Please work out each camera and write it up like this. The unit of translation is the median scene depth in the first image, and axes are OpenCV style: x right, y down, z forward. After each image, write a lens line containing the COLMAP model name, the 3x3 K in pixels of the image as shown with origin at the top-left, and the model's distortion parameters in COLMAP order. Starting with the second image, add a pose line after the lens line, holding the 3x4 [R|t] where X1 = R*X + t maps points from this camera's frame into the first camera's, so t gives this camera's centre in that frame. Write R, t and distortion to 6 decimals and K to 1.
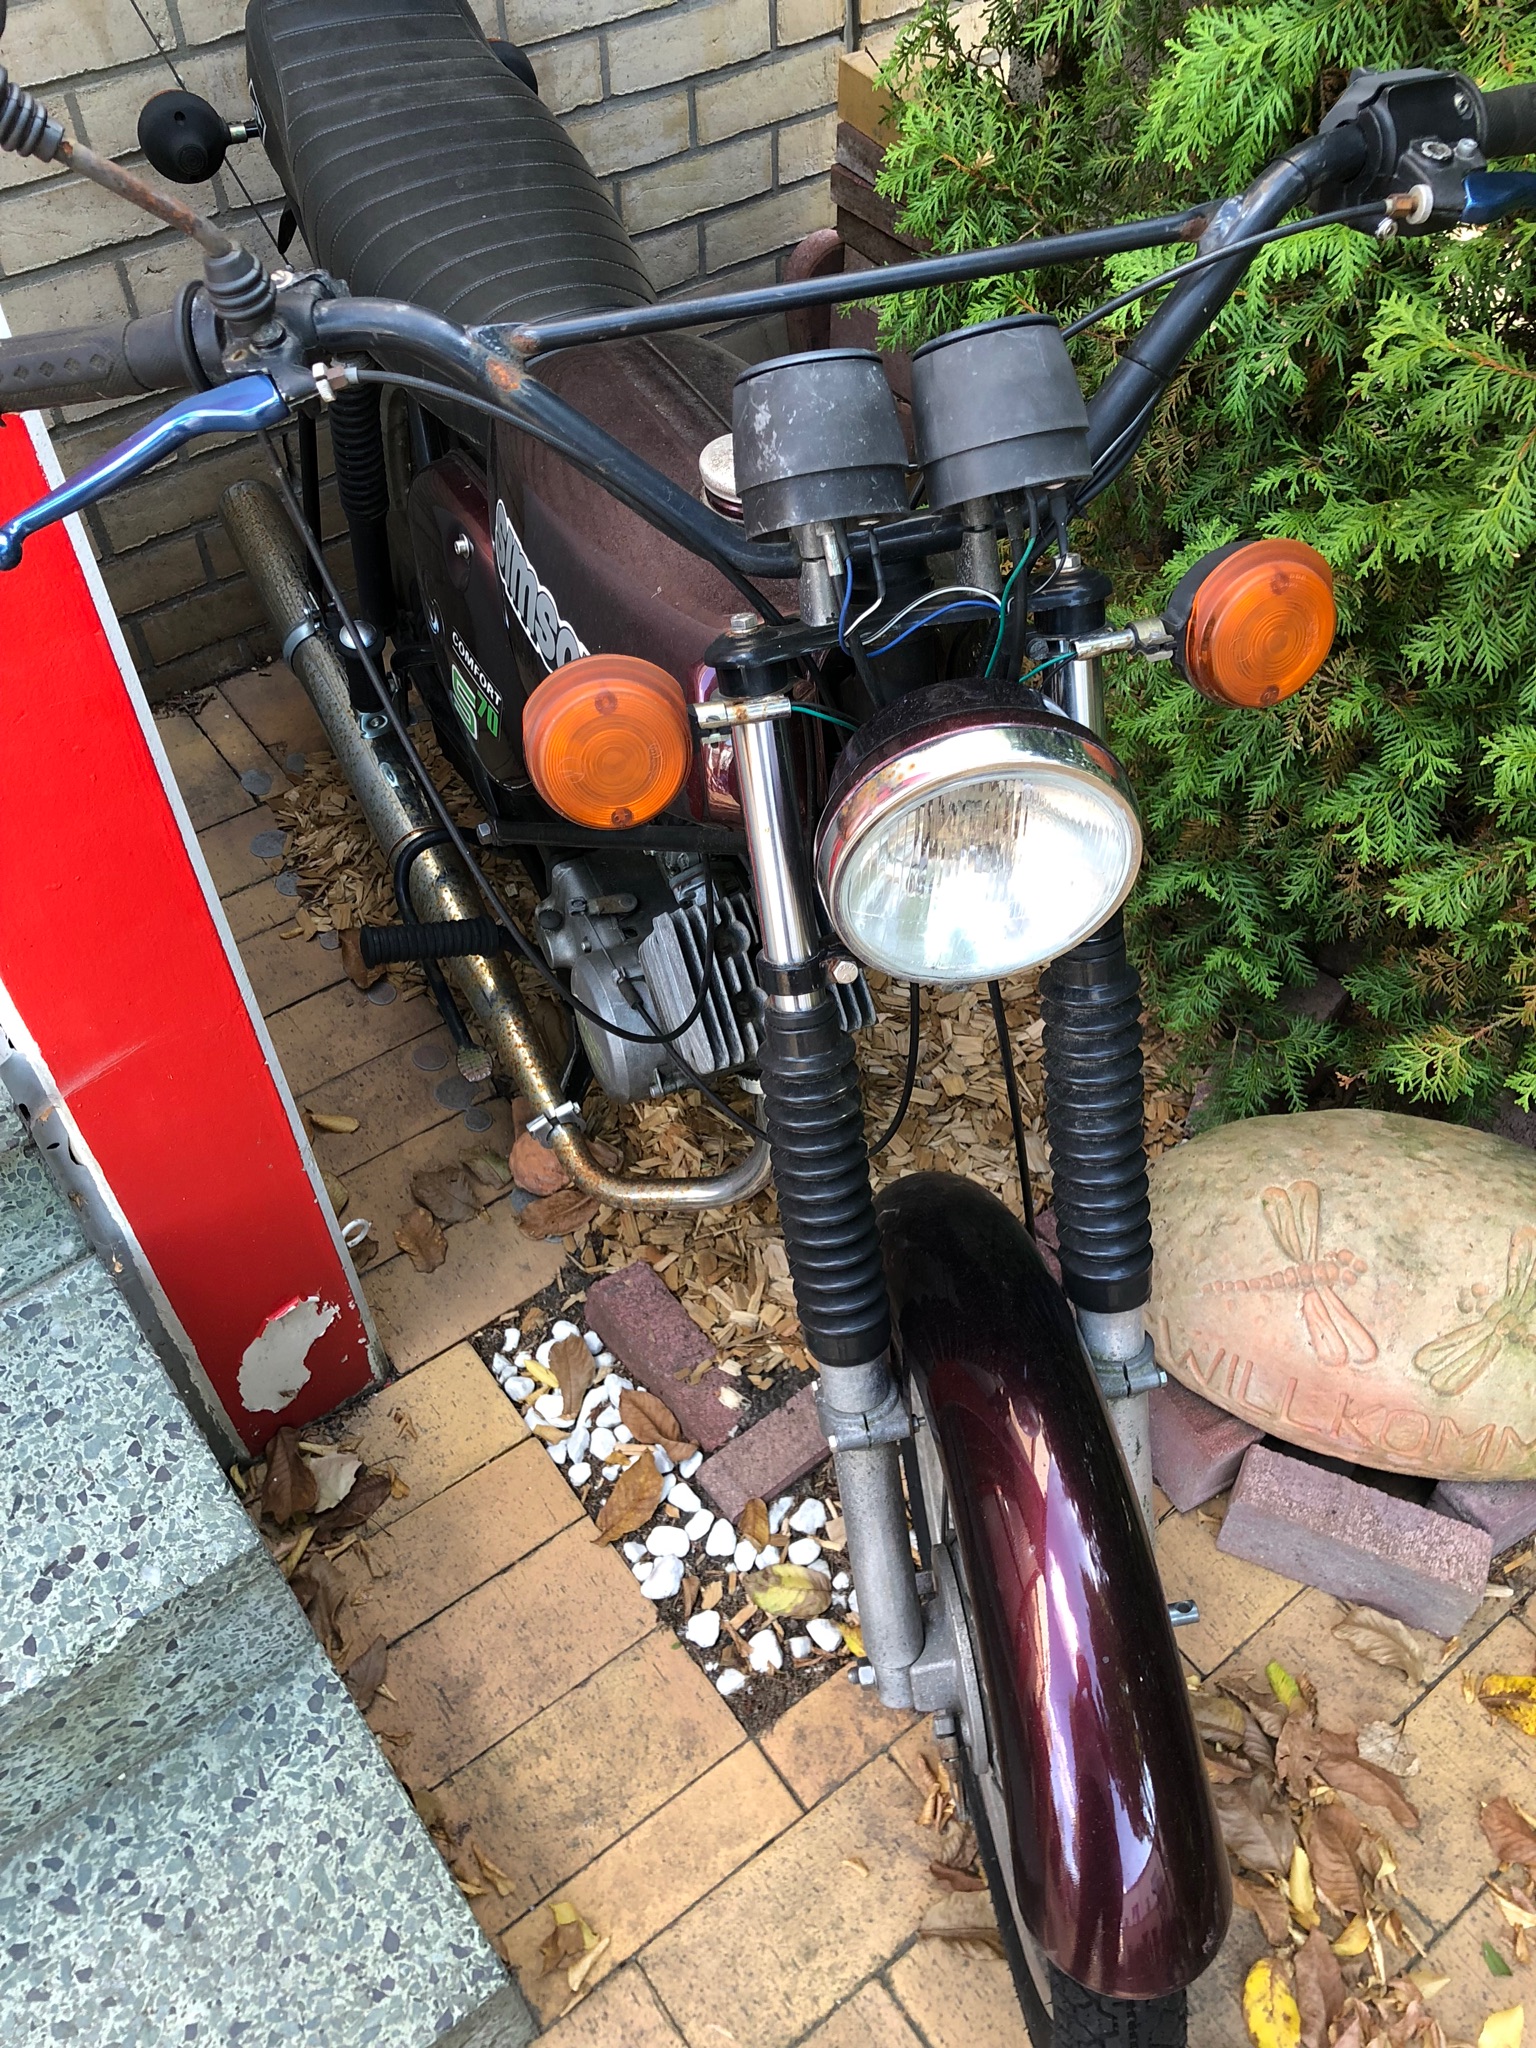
lens RADIAL K [[1661.6, 0, 768.7], [0, 1661.6, 1024.8], [0, 0, 1]] dist [0.004361, 0.002895]
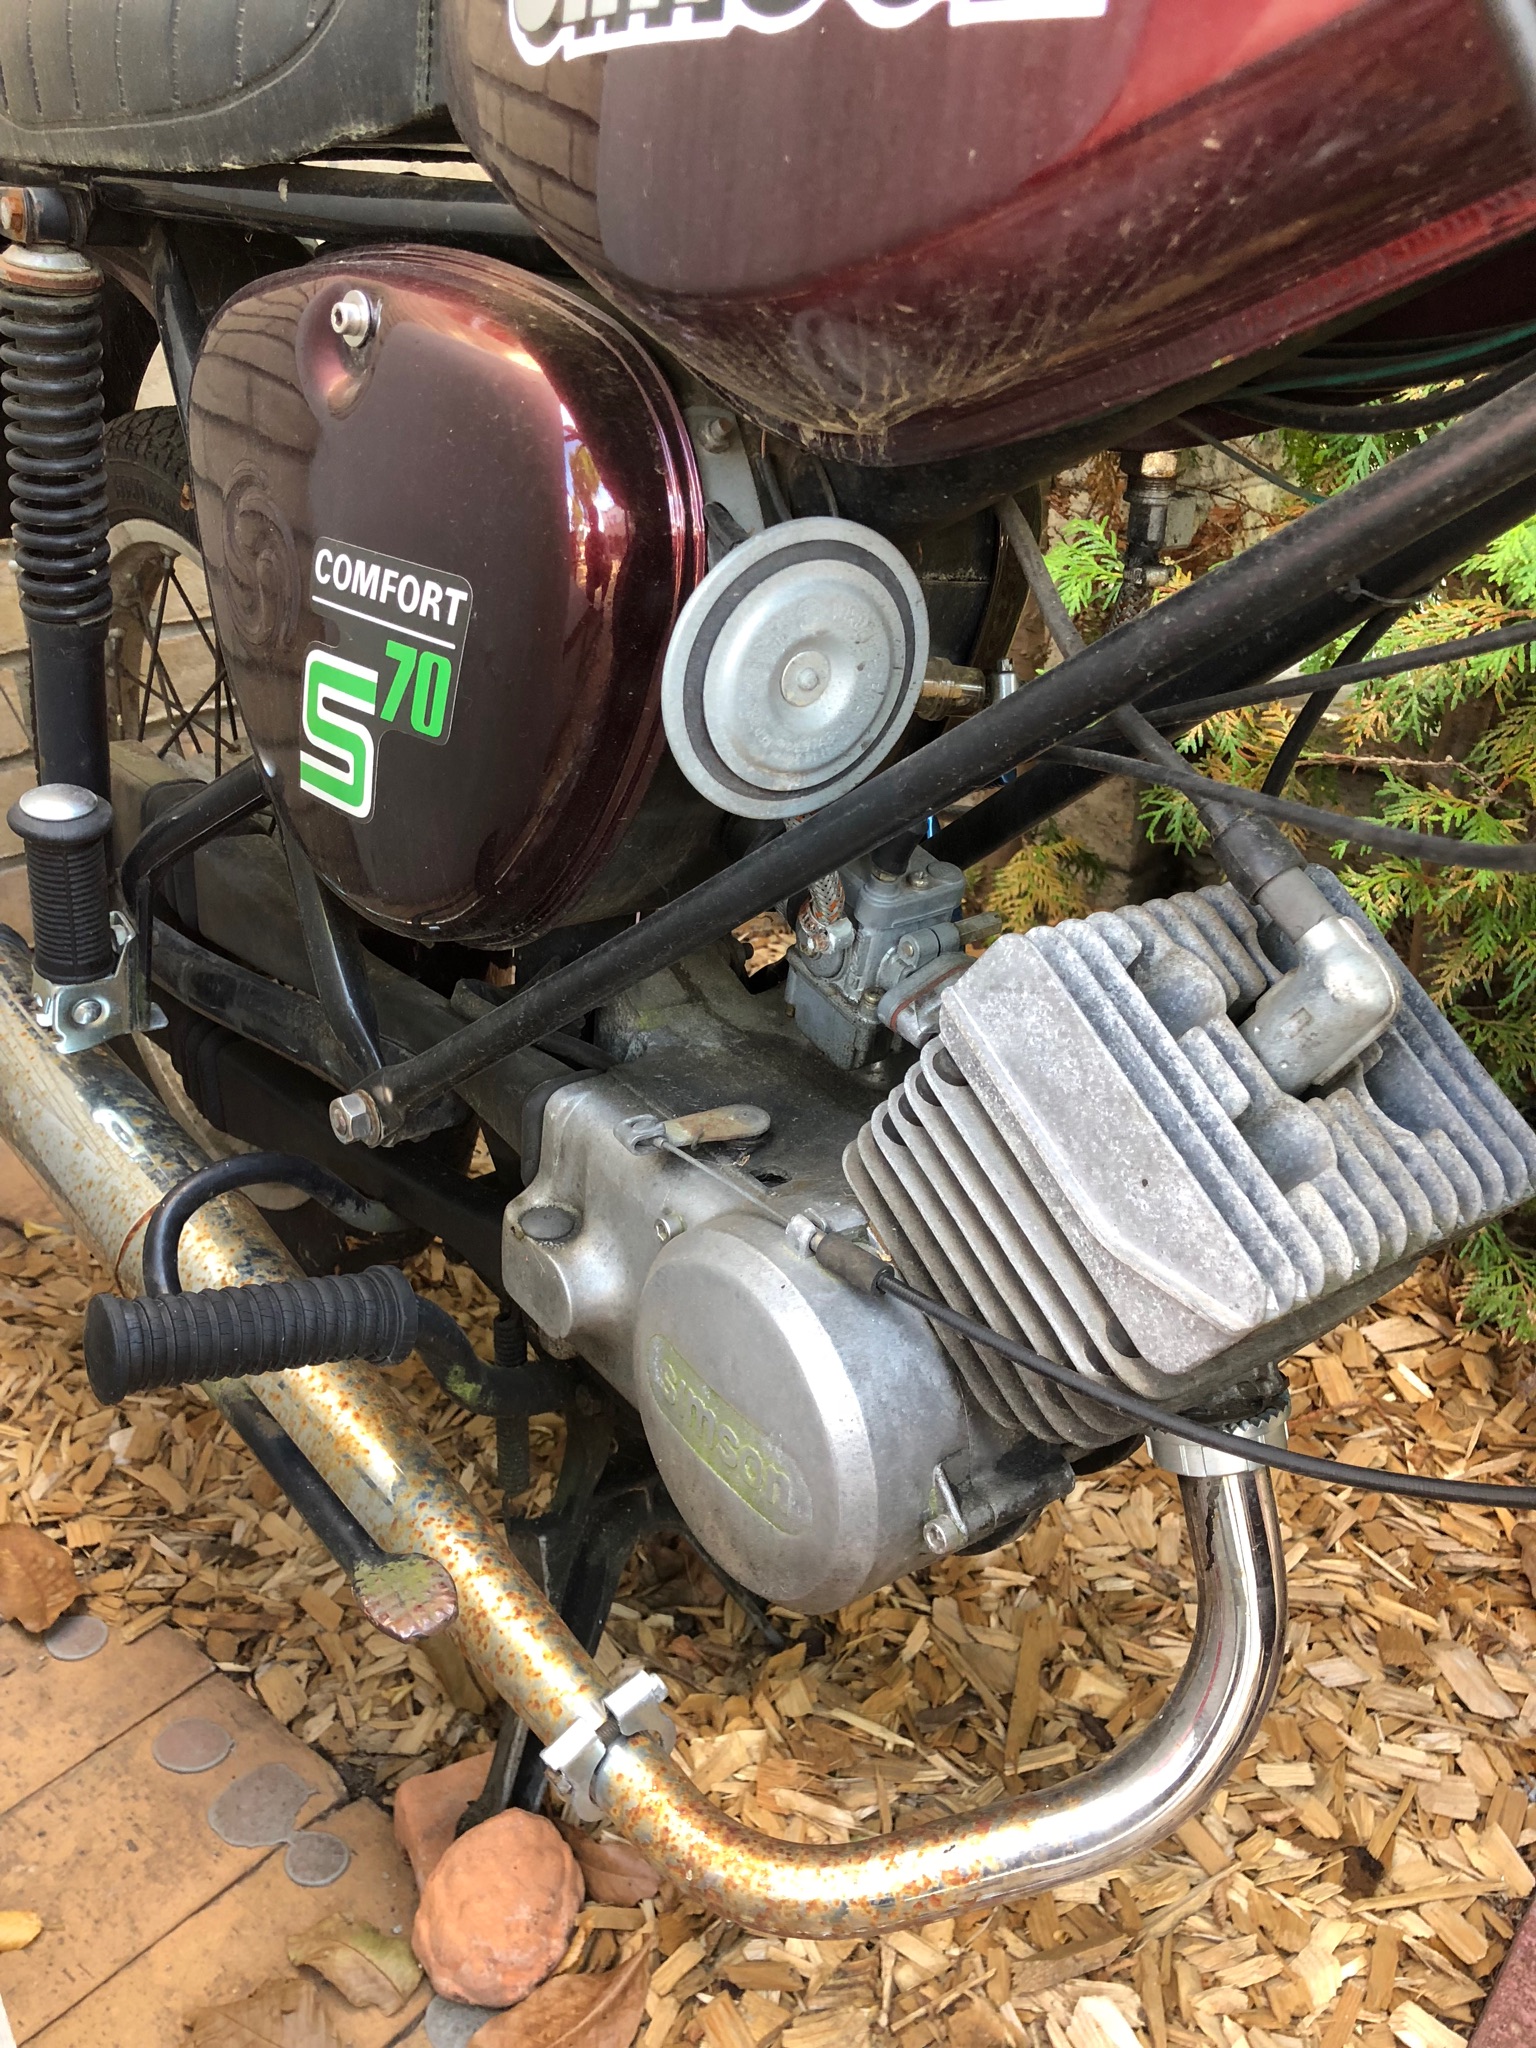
lens RADIAL K [[1661.6, 0, 765.5], [0, 1661.6, 1021.1], [0, 0, 1]] dist [0.004361, 0.002895]
pose [[0.968811, -0.095808, 0.228528, -0.140657], [0.184976, 0.893279, -0.409679, 0.062940], [-0.164889, 0.439174, 0.883141, 0.484713]]
